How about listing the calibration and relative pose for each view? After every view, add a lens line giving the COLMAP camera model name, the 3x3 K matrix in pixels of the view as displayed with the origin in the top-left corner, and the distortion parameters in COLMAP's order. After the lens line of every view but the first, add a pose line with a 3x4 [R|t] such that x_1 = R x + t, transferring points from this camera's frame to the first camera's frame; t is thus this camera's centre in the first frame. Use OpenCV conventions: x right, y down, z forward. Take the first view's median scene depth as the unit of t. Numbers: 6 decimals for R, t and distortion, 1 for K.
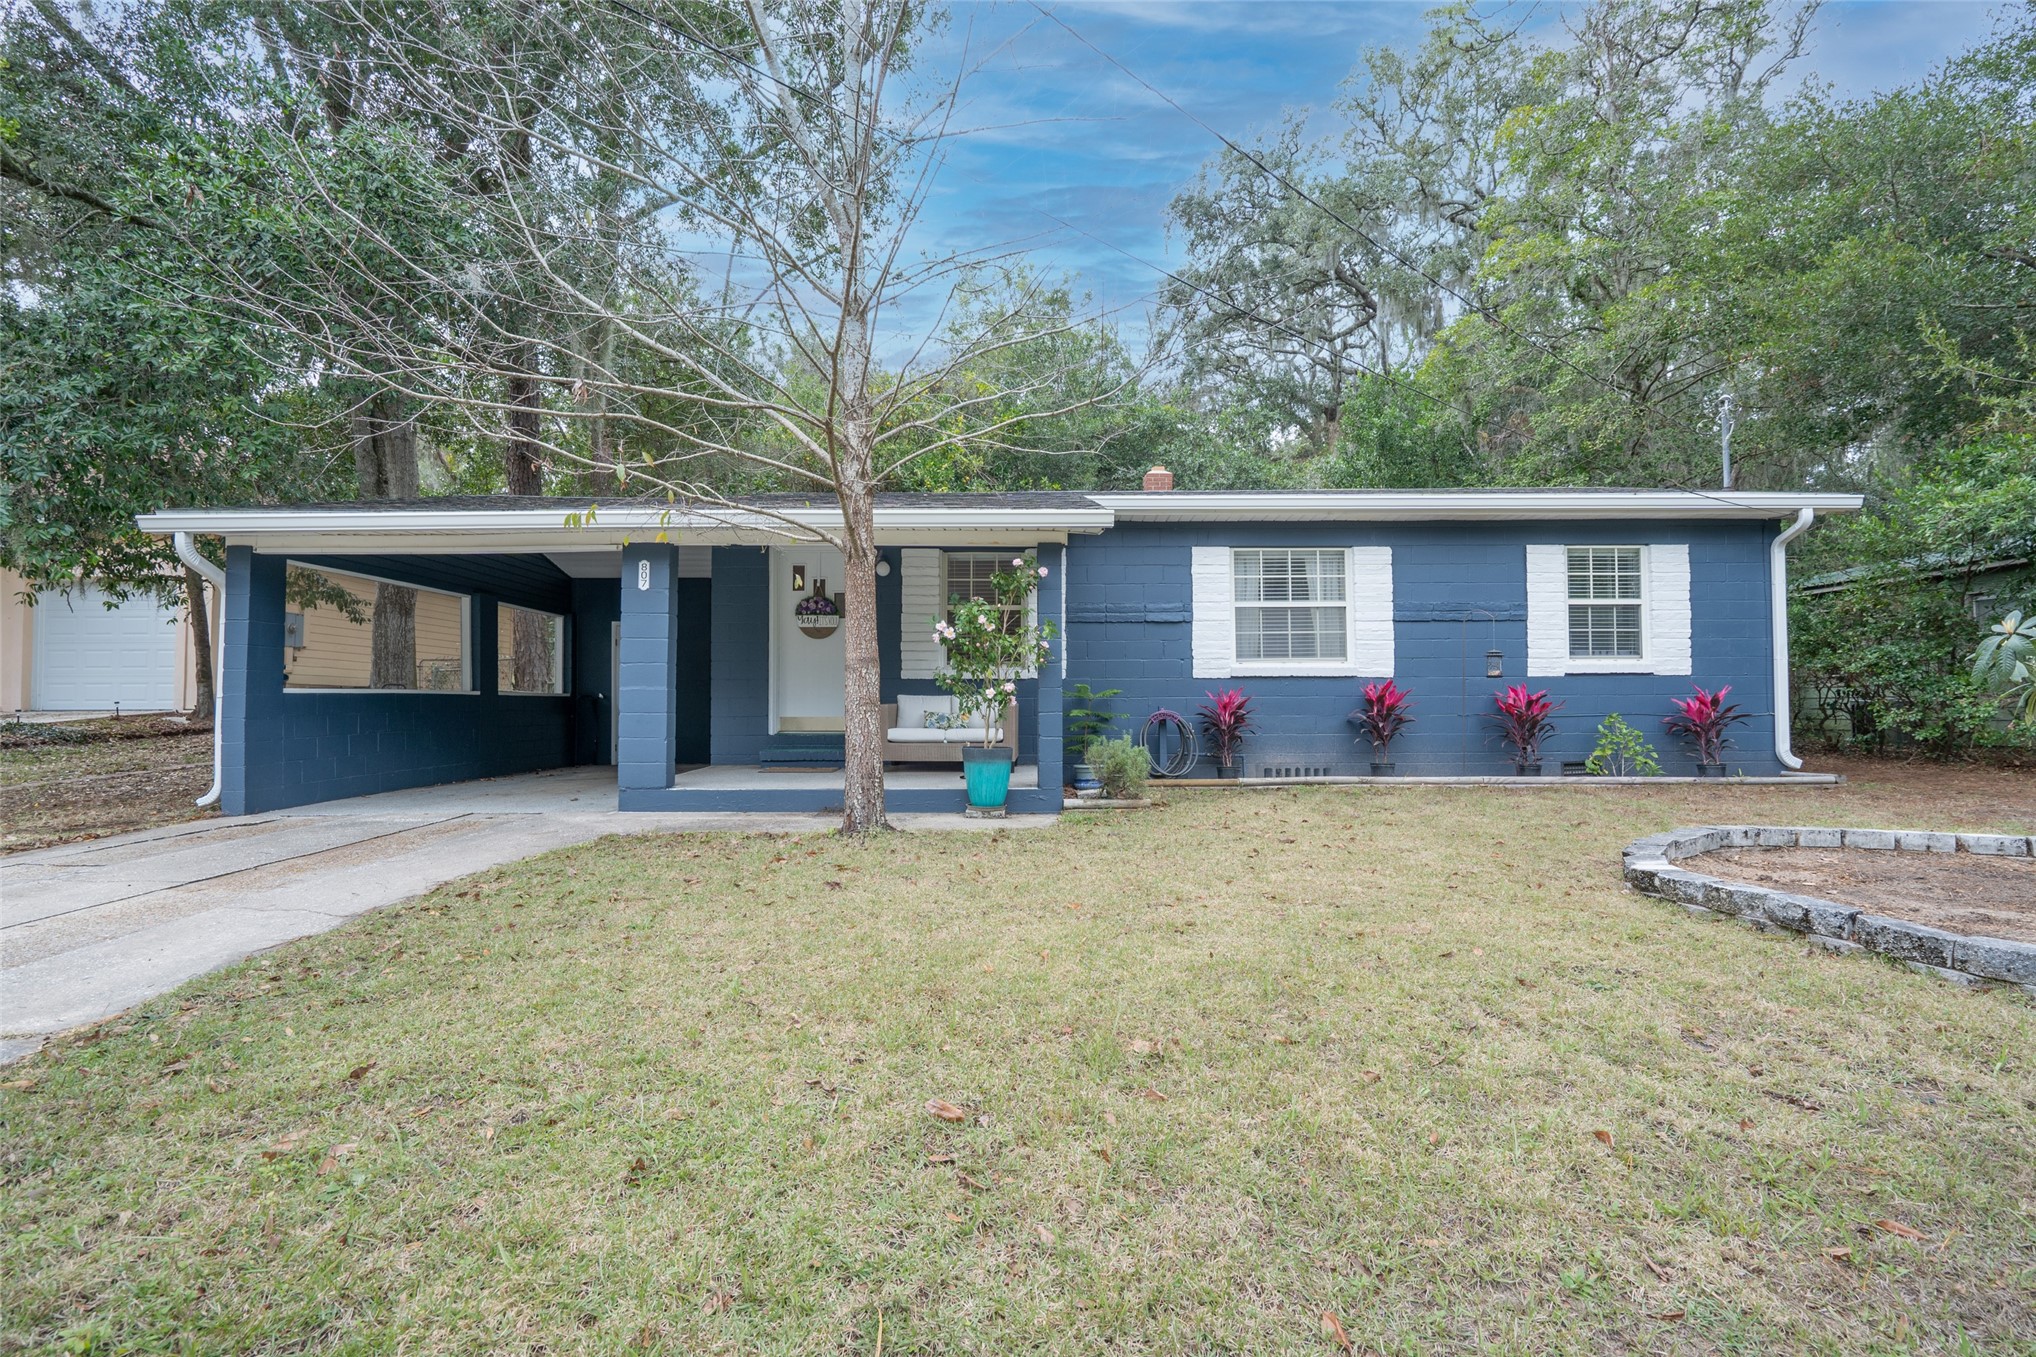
lens RADIAL K [[941.7, 0, 1020.7], [0, 941.7, 676.6], [0, 0, 1]] dist [-0.001052, -0.000309]
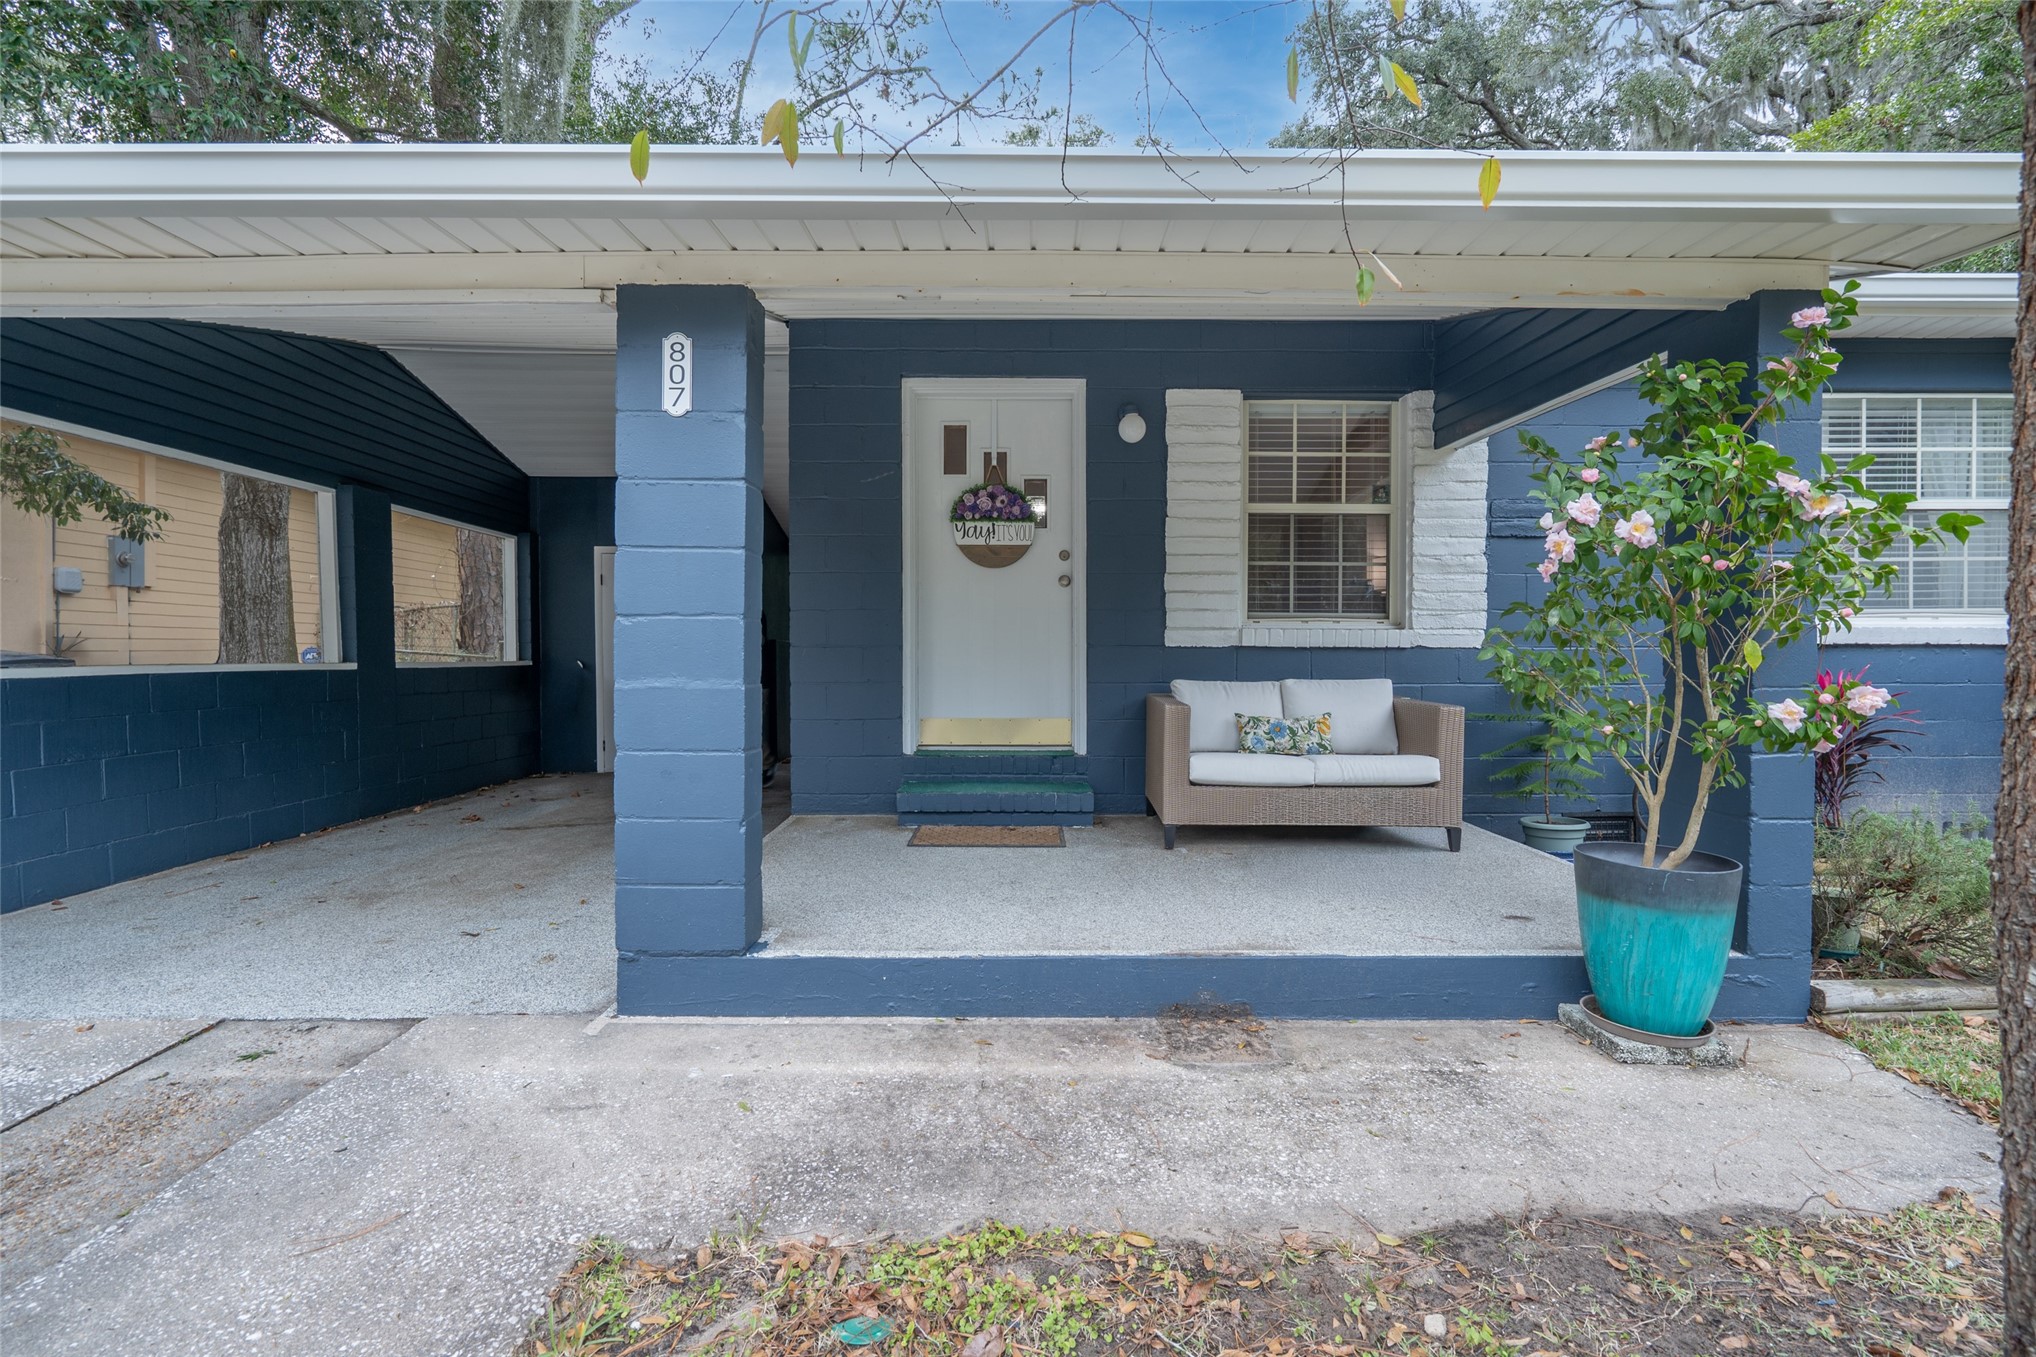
lens RADIAL K [[941.7, 0, 1009.9], [0, 941.7, 677.7], [0, 0, 1]] dist [-0.001052, -0.000309]
pose [[0.999989, 0.003186, 0.003551, -0.207396], [-0.003381, 0.998401, 0.056428, -0.009081], [-0.003365, -0.056440, 0.998400, 0.479561]]
